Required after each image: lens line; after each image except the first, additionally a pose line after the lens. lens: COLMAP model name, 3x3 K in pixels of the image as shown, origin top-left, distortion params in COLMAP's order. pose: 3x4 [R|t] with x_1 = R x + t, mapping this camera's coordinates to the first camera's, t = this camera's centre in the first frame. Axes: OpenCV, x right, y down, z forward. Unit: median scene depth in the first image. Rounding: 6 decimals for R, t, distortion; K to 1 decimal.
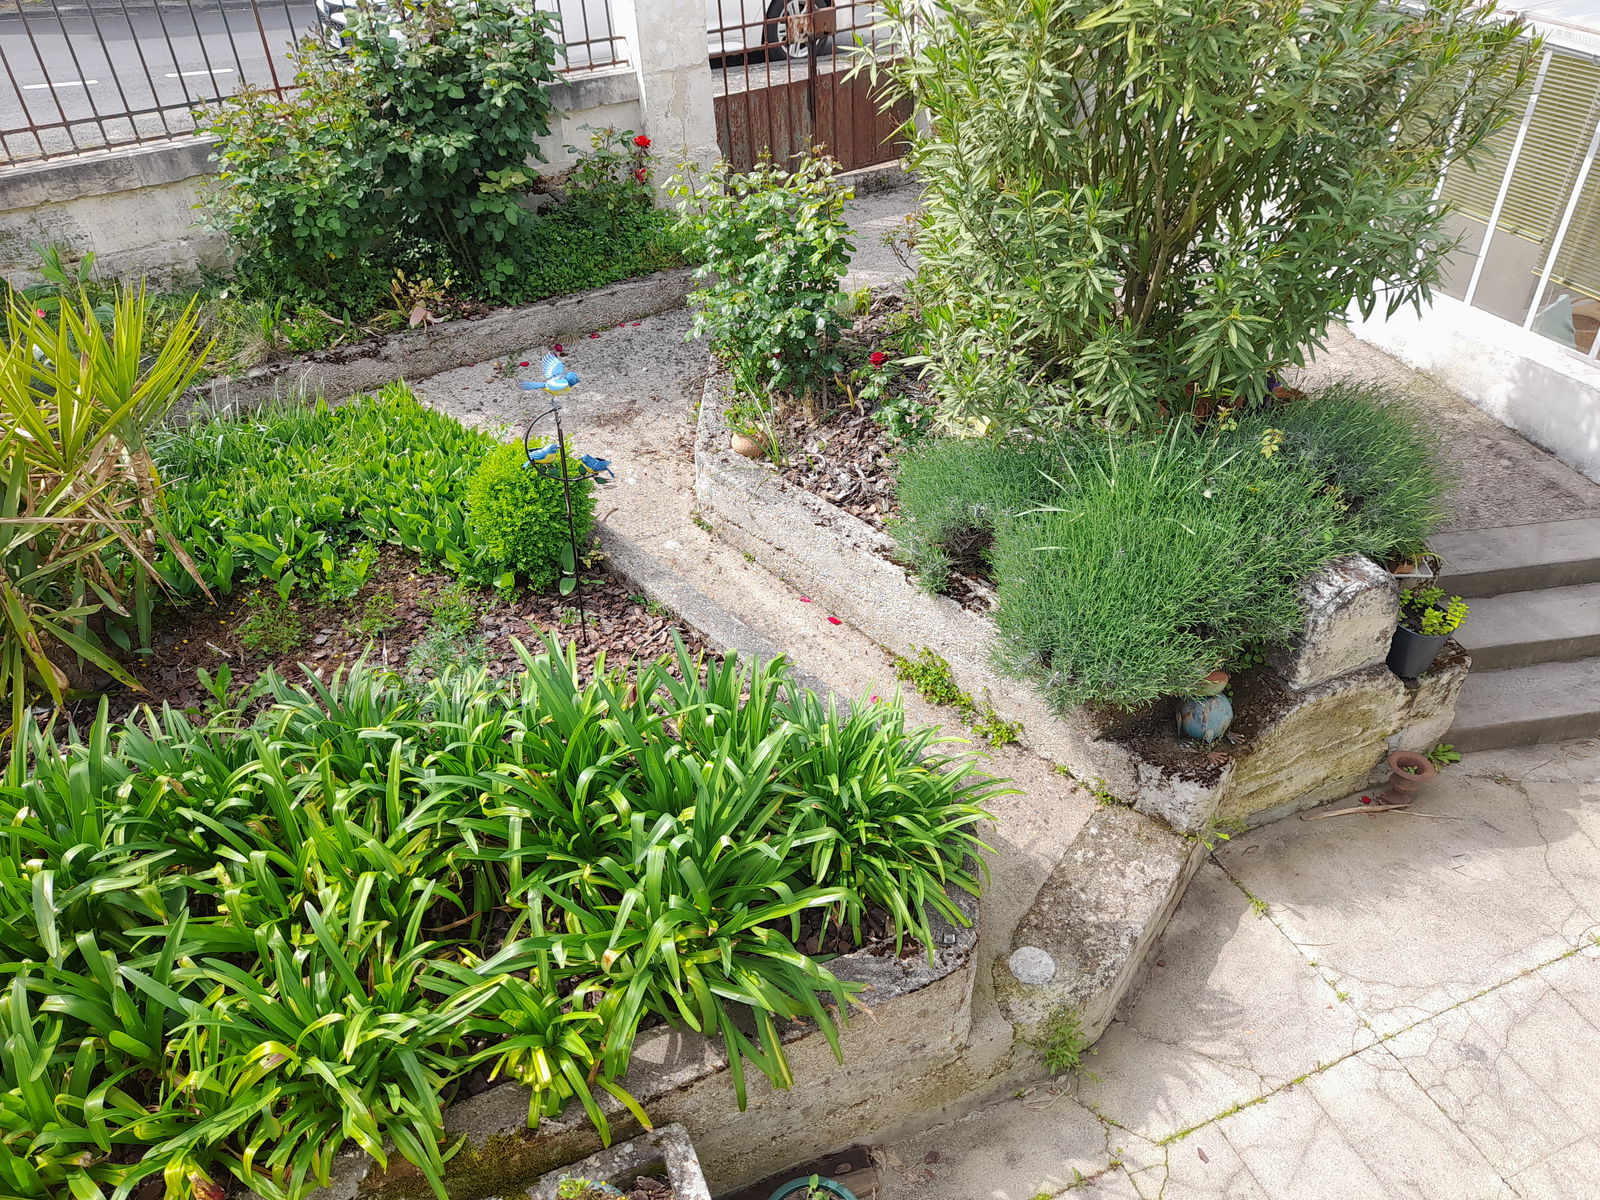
lens RADIAL K [[1167.2, 0, 804.0], [0, 1167.2, 601.6], [0, 0, 1]] dist [0.037117, -0.040834]
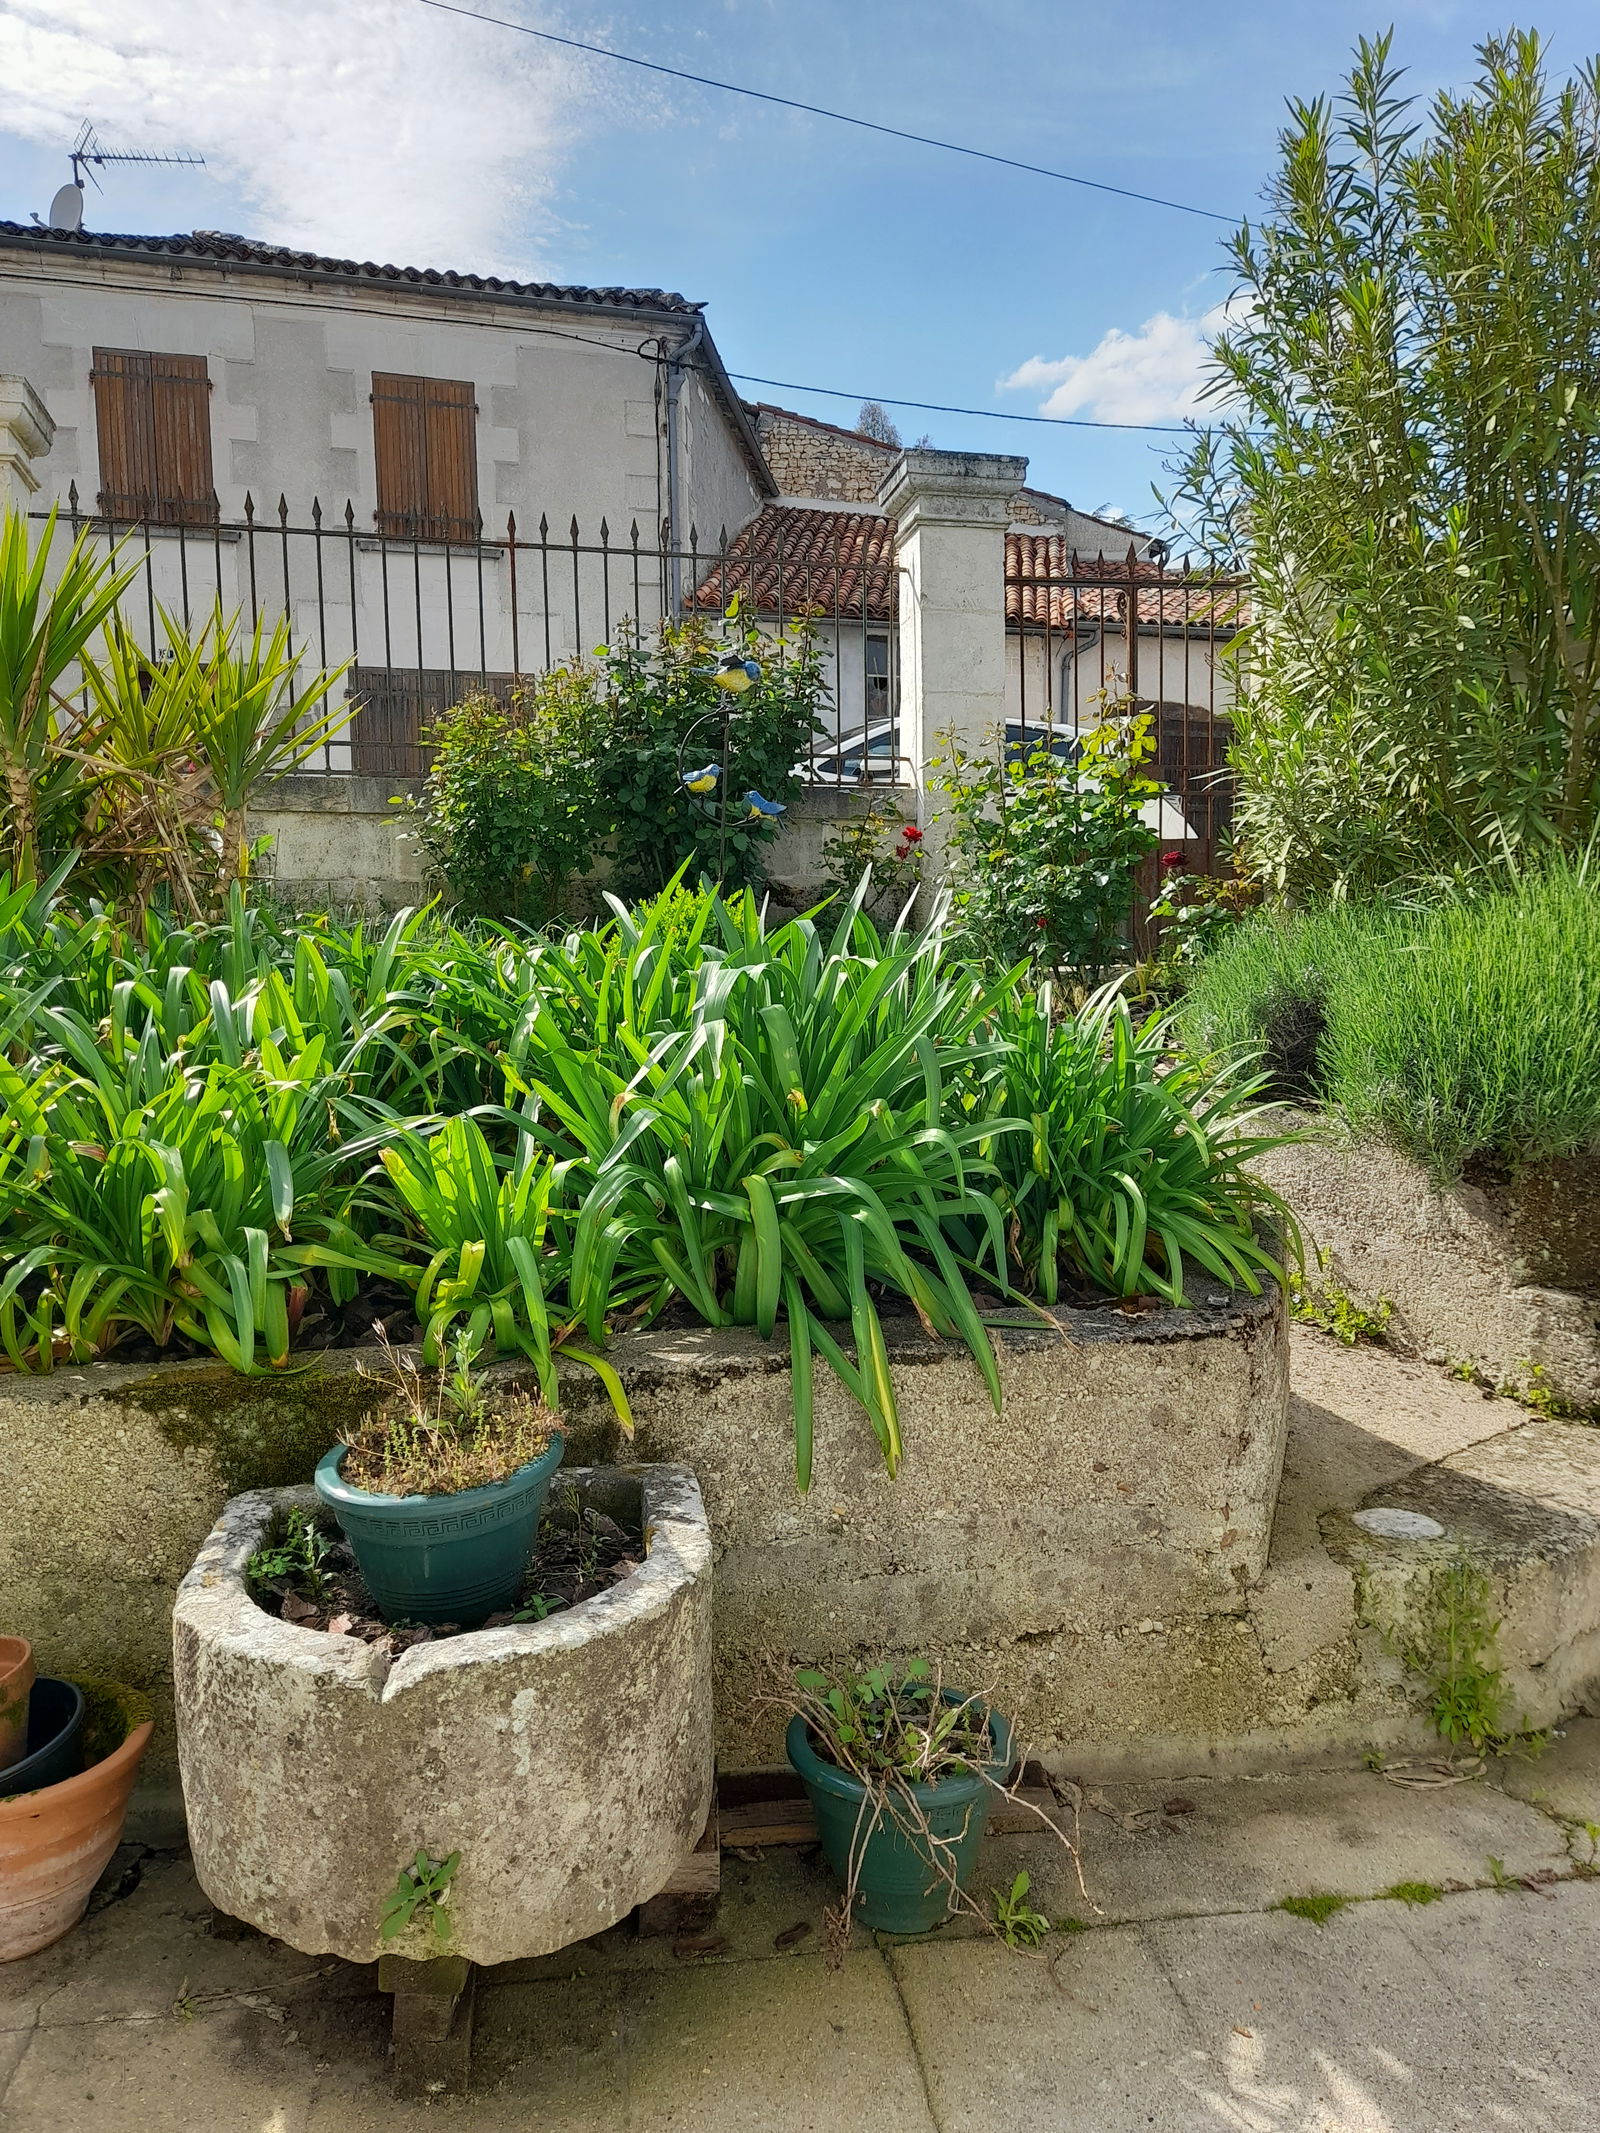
lens RADIAL K [[1556.0, 0, 786.2], [0, 1556.0, 1066.7], [0, 0, 1]] dist [0.037117, -0.040834]
pose [[0.969175, 0.055682, -0.239999, 0.087106], [-0.168412, 0.860732, -0.480393, 0.528807], [0.179826, 0.506004, 0.843577, 0.258298]]
